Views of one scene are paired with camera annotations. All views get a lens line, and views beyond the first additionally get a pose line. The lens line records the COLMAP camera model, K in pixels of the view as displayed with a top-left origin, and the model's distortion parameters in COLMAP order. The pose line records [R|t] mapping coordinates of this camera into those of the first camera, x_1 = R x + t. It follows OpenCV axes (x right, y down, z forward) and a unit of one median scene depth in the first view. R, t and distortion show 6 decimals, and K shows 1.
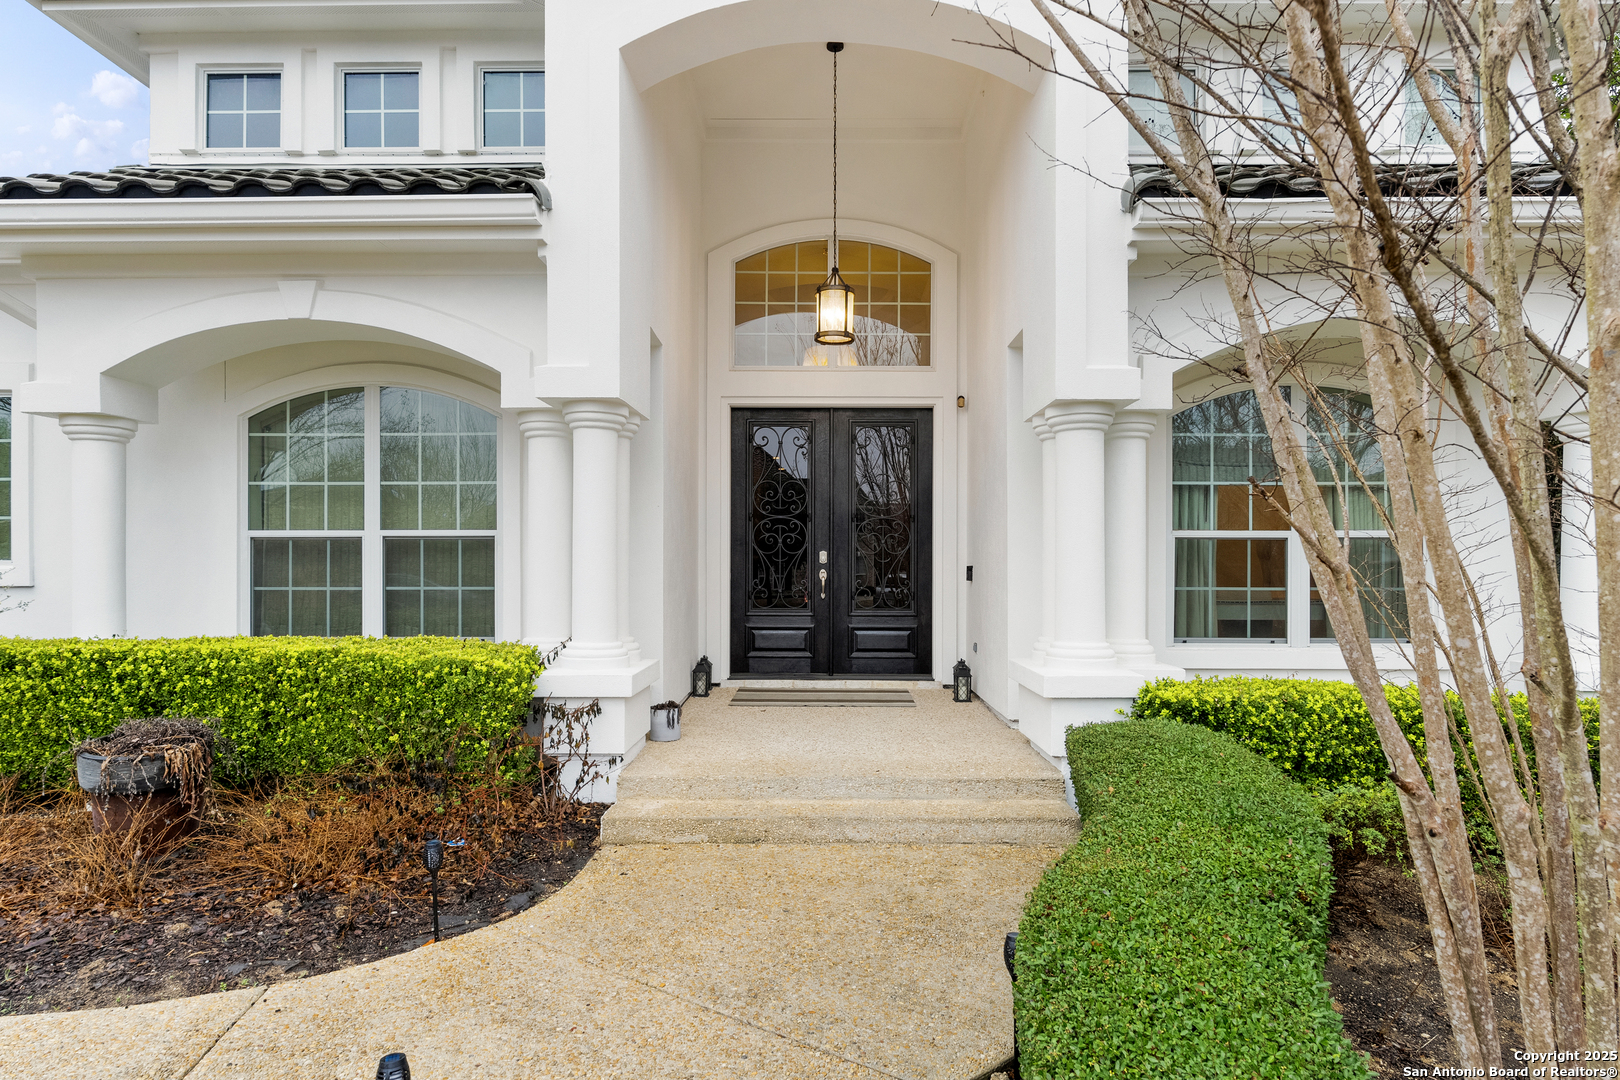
lens RADIAL K [[901.7, 0, 808.0], [0, 901.7, 542.8], [0, 0, 1]] dist [-0.000636, 0.000792]
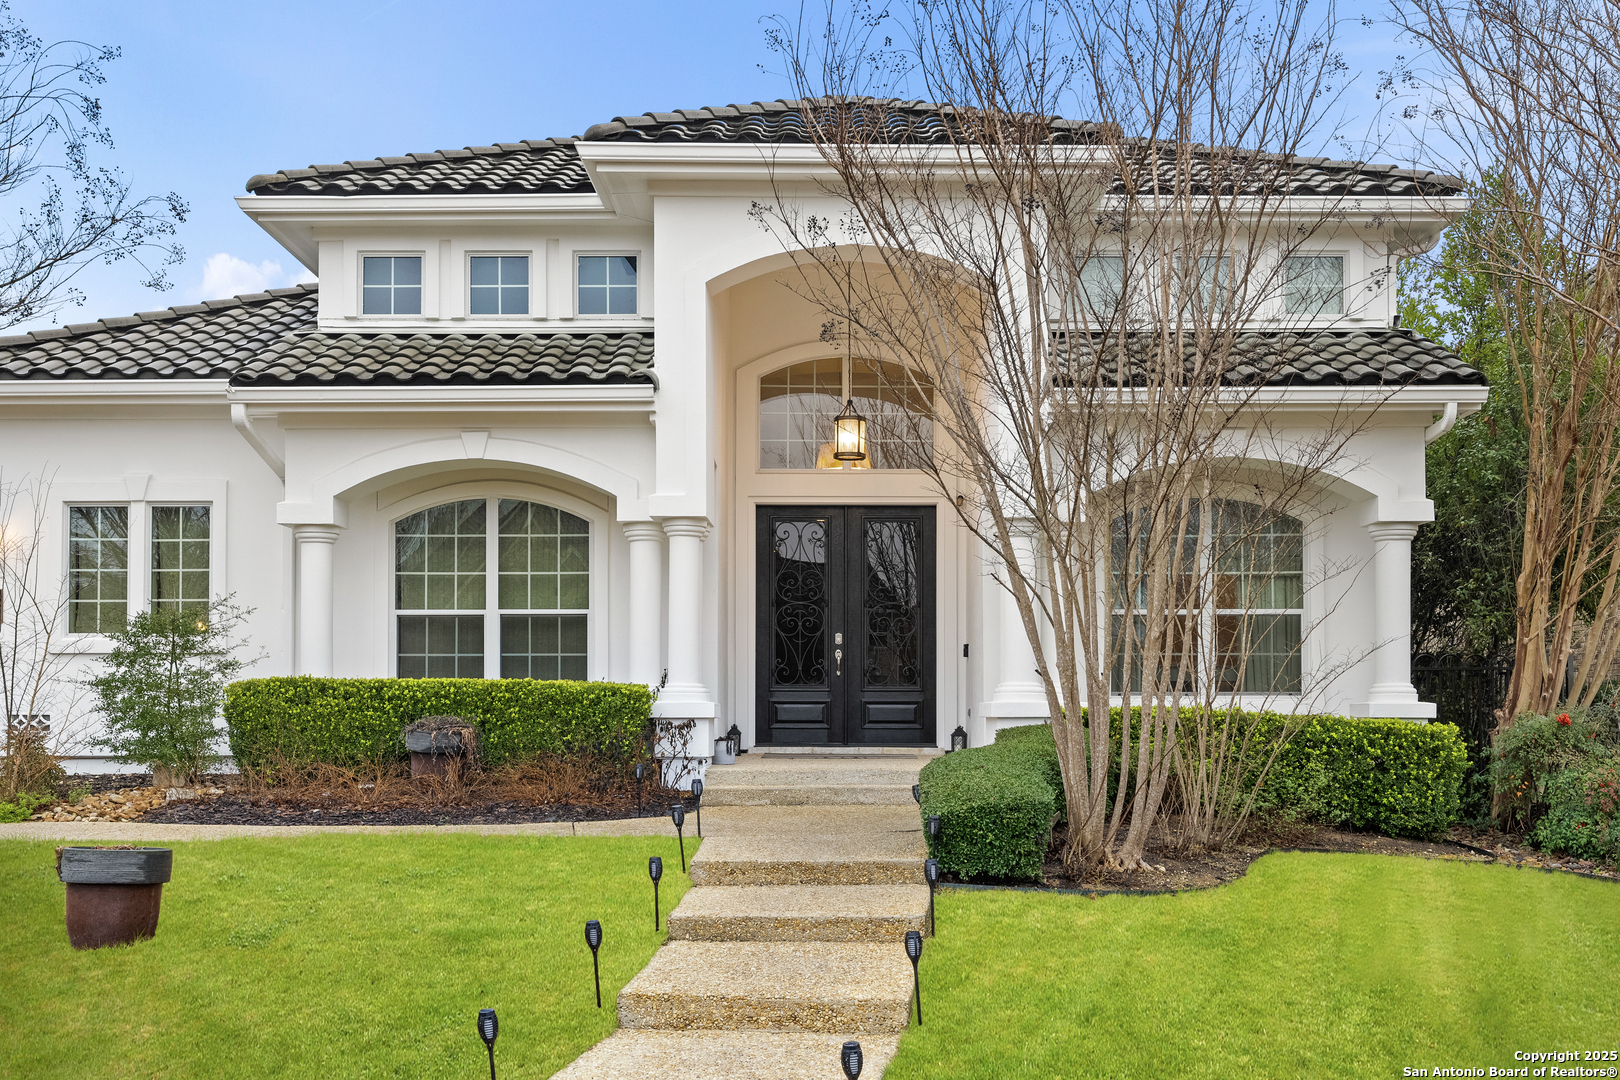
lens RADIAL K [[1670.8, 0, 804.2], [0, 1670.8, 615.7], [0, 0, 1]] dist [0.012415, 0.000000]
pose [[0.999964, -0.000598, 0.008418, -0.047659], [0.000920, 0.999265, -0.038334, 0.073765], [-0.008389, 0.038340, 0.999230, -1.182931]]
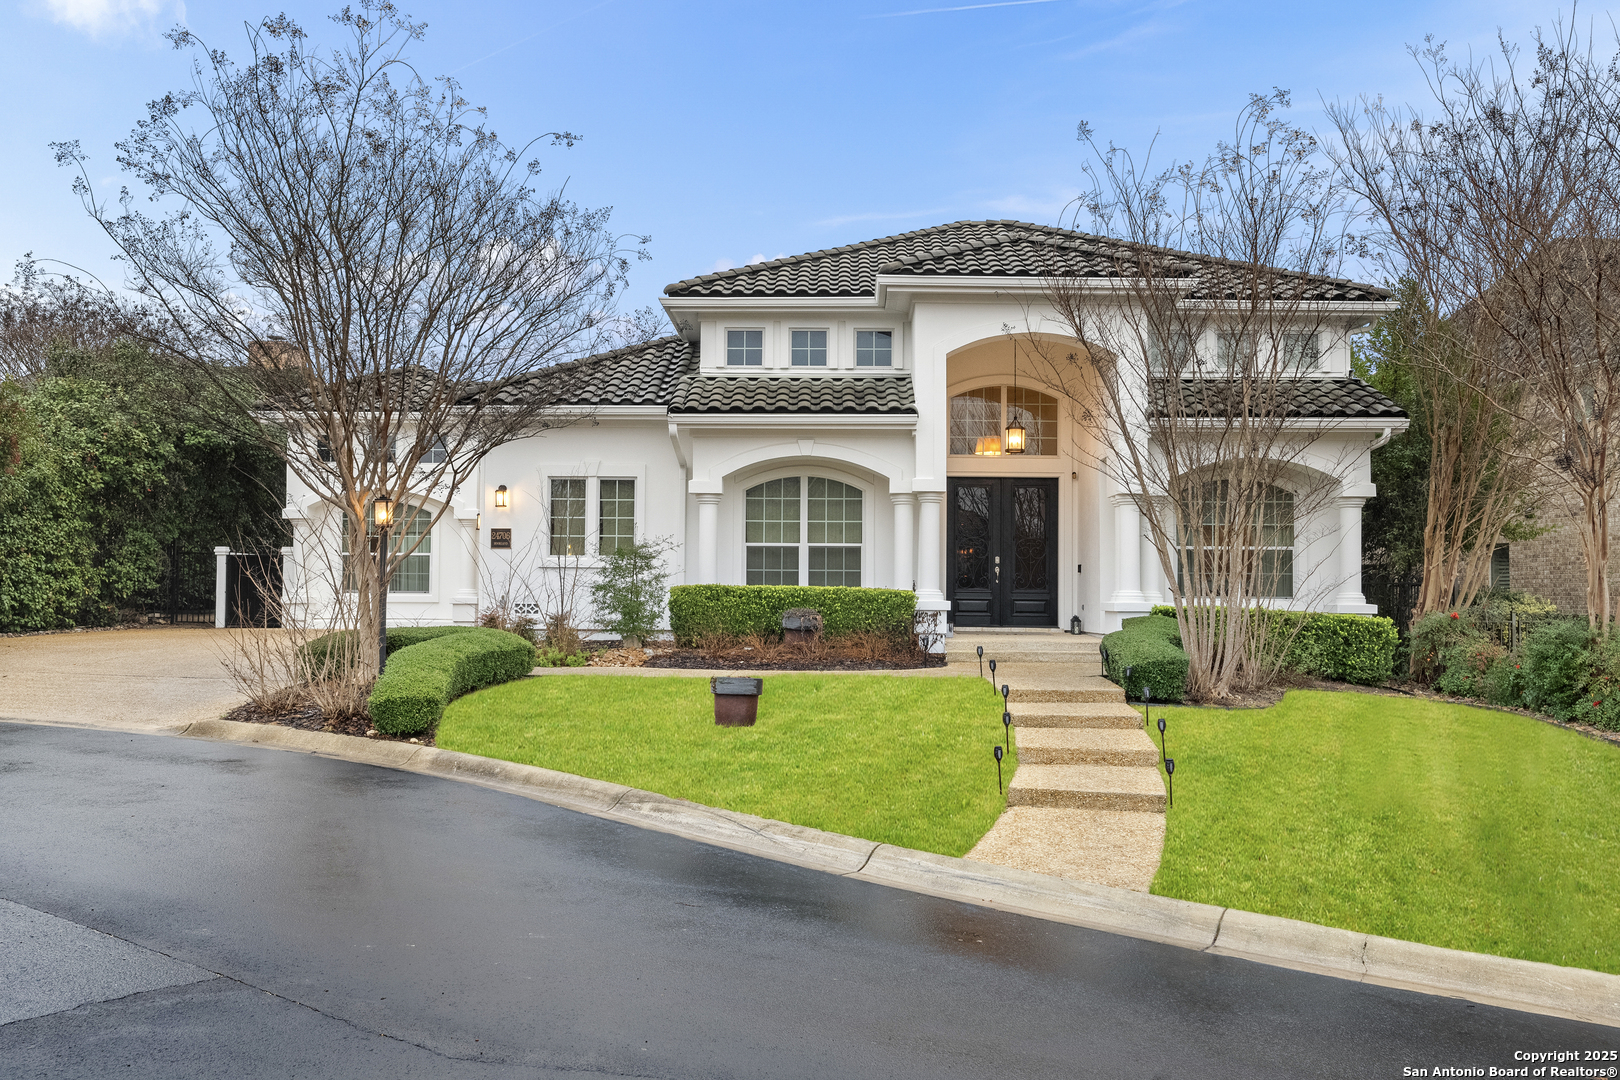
lens RADIAL K [[1344.8, 0, 784.4], [0, 1344.8, 495.3], [0, 0, 1]] dist [-0.005620, 0.004934]
pose [[0.999917, 0.006891, -0.010843, -0.419458], [-0.007468, 0.998511, -0.054044, 0.038876], [0.010454, 0.054121, 0.998480, -1.869280]]
